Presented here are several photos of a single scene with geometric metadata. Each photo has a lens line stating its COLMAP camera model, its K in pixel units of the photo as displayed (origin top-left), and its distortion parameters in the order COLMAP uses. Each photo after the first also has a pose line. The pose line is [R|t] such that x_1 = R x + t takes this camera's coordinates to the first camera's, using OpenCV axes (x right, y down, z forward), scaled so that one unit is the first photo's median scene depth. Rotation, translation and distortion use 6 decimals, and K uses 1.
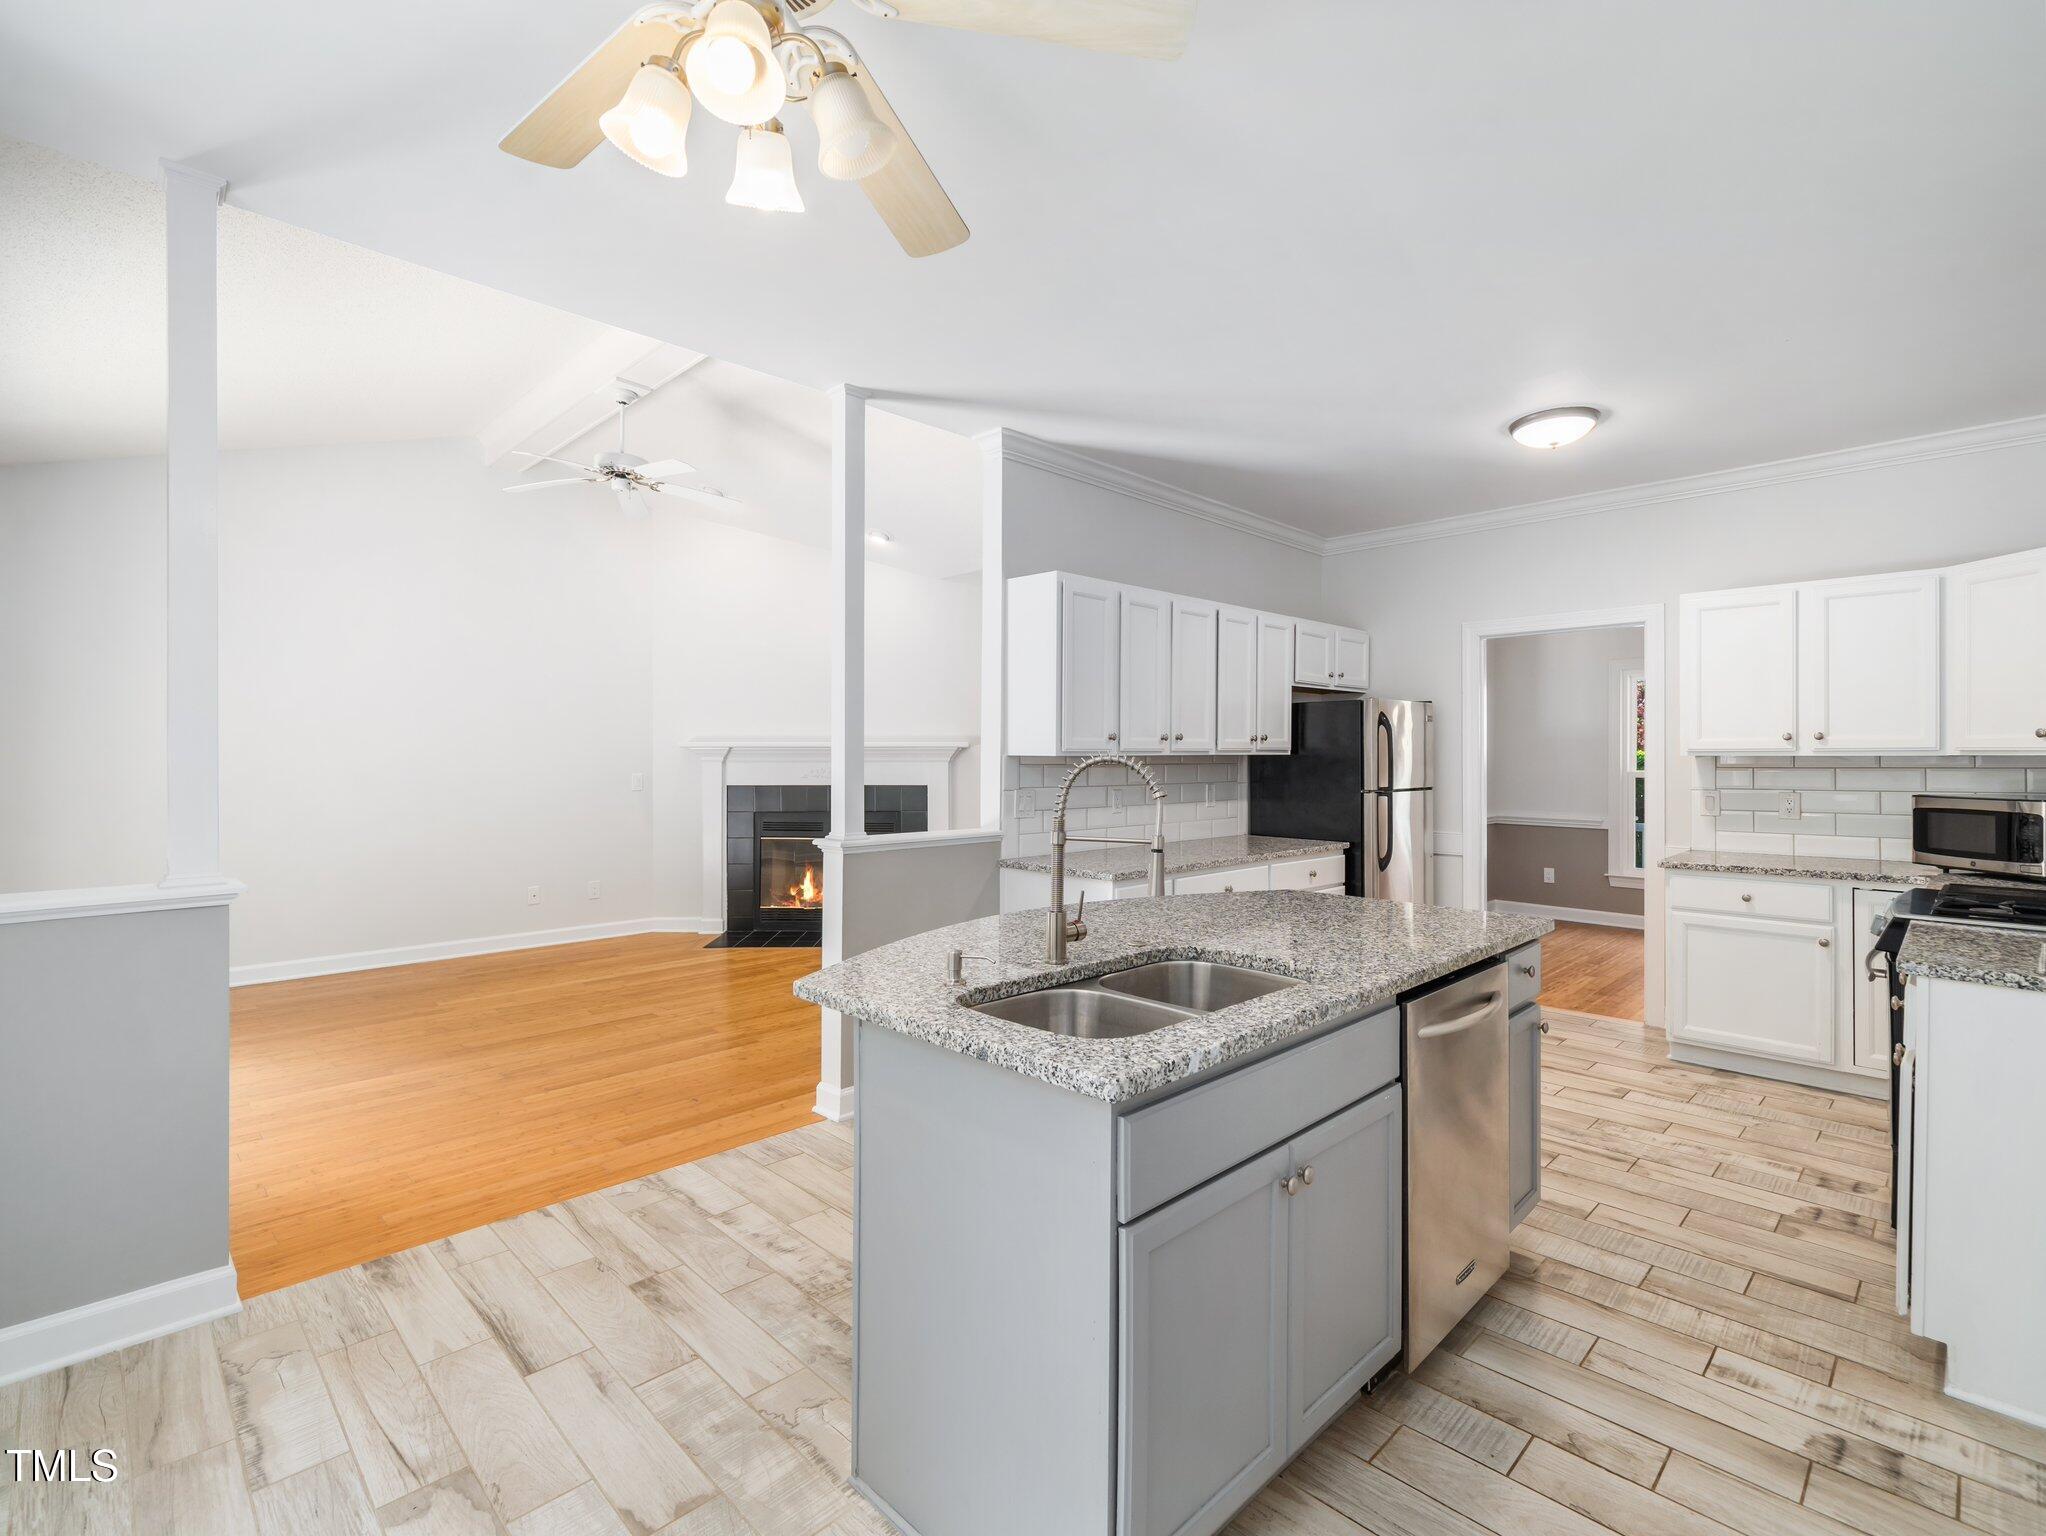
lens RADIAL K [[952.8, 0, 1034.4], [0, 952.8, 762.3], [0, 0, 1]] dist [0.000973, 0.001012]
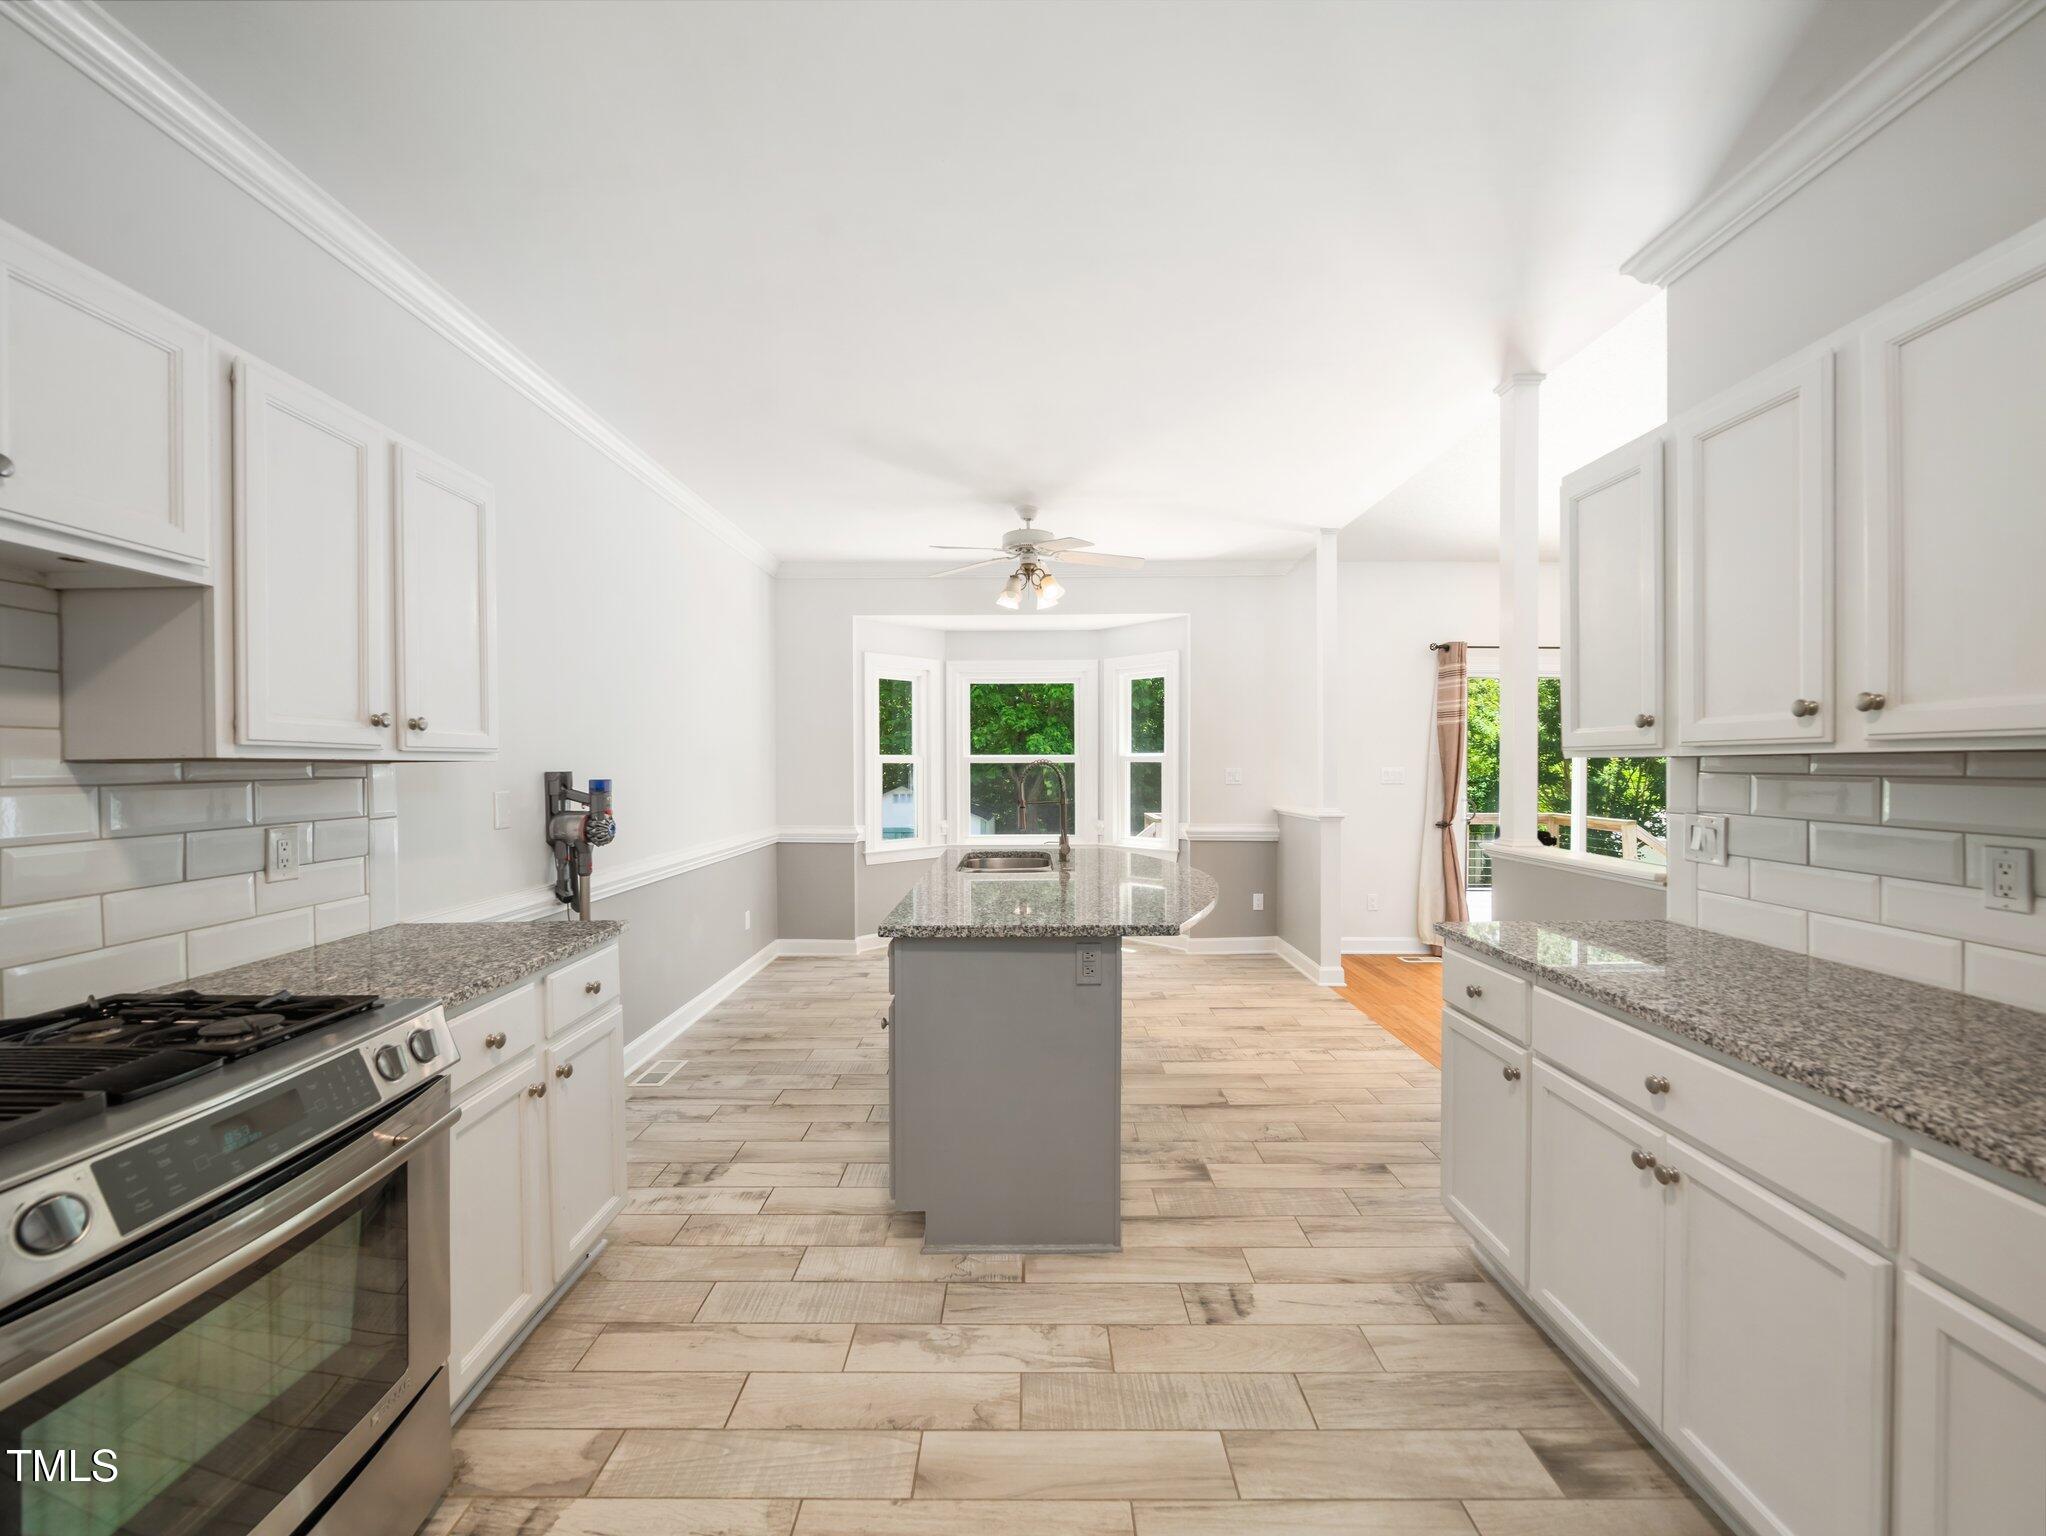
lens RADIAL K [[807.4, 0, 1029.1], [0, 807.4, 773.2], [0, 0, 1]] dist [-0.004083, 0.000191]
pose [[-0.709724, 0.008361, -0.704430, 0.730018], [-0.002077, 0.999900, 0.013961, -0.003577], [0.704477, 0.011372, -0.709636, 1.214795]]
